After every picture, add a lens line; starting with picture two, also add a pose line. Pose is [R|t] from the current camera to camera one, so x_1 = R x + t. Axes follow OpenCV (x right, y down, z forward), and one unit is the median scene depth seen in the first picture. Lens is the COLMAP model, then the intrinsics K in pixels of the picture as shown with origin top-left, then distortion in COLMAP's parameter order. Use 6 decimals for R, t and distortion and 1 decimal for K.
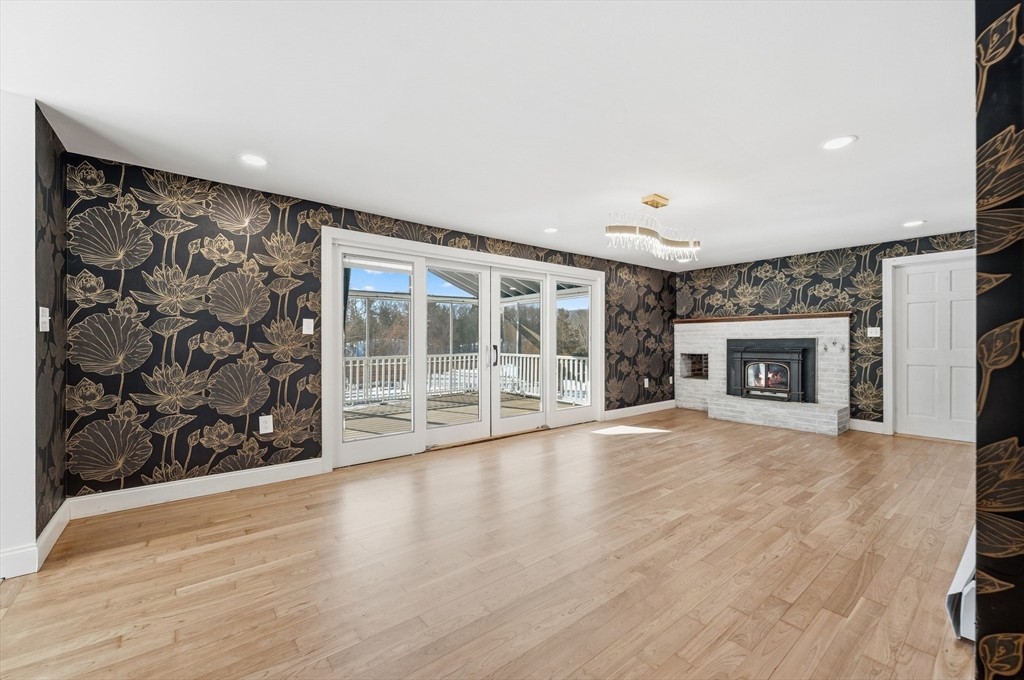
lens RADIAL K [[414.7, 0, 512.1], [0, 414.7, 342.7], [0, 0, 1]] dist [-0.000918, 0.000474]
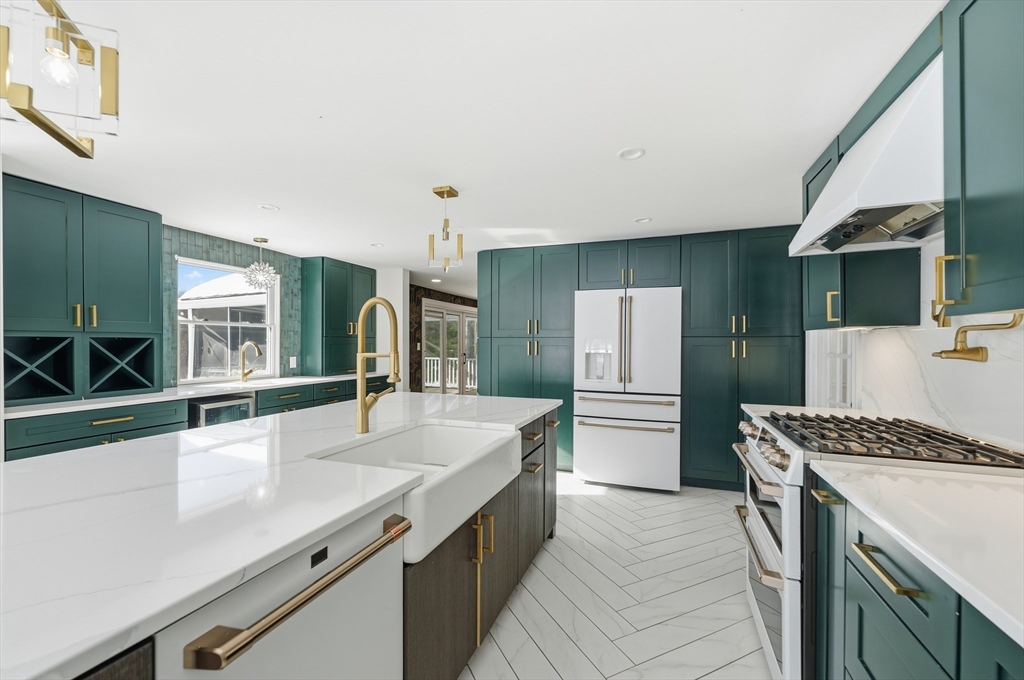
lens RADIAL K [[414.7, 0, 512.6], [0, 414.7, 344.5], [0, 0, 1]] dist [-0.000918, 0.000474]
pose [[0.852850, -0.001074, 0.522156, -1.143913], [0.001483, 0.999999, -0.000366, -0.045626], [-0.522155, 0.001086, 0.852850, -0.989835]]
